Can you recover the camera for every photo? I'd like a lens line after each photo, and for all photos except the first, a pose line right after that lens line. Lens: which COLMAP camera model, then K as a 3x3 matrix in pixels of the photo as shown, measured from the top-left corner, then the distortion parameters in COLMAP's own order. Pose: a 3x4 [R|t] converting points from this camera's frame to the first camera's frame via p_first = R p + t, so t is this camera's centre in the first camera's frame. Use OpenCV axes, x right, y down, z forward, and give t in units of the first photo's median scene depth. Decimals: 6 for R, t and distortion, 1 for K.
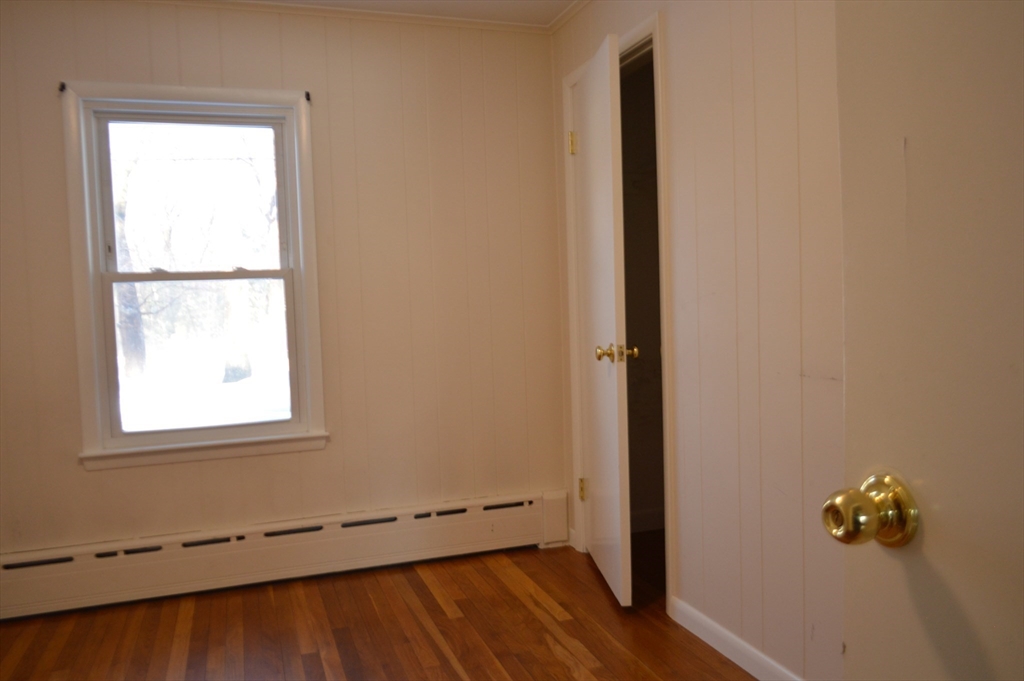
lens RADIAL K [[804.0, 0, 503.6], [0, 804.0, 301.1], [0, 0, 1]] dist [0.005464, 0.001829]
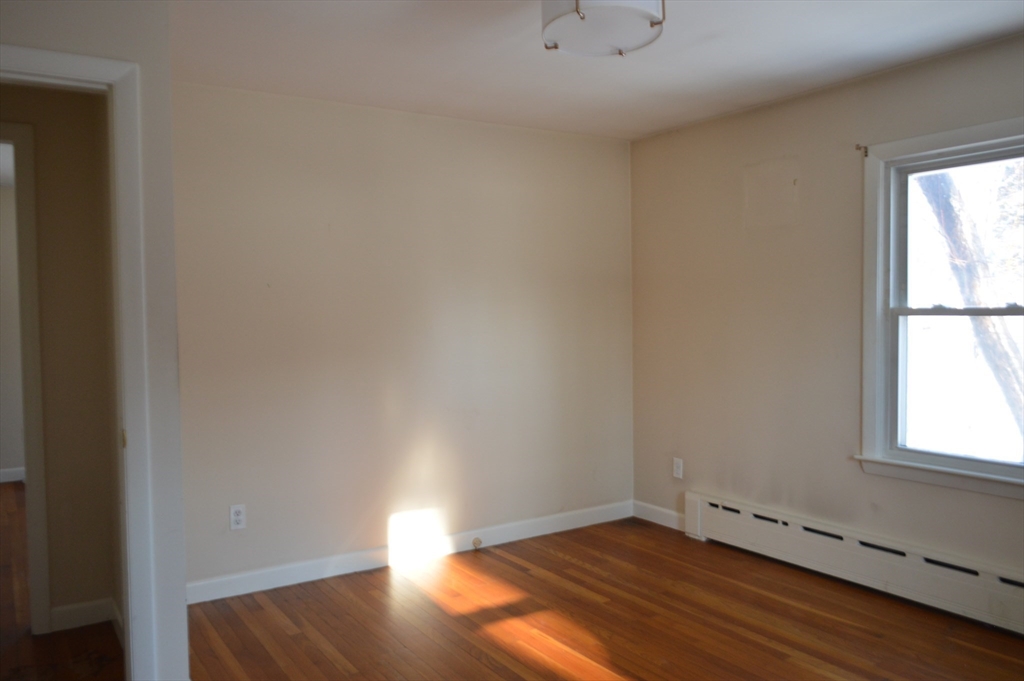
lens RADIAL K [[804.0, 0, 511.1], [0, 804.0, 342.1], [0, 0, 1]] dist [0.005464, 0.001829]
pose [[0.273031, 0.059863, -0.960141, 0.496723], [-0.044910, 0.997767, 0.049438, -0.018854], [0.960956, 0.029622, 0.275110, 0.164191]]
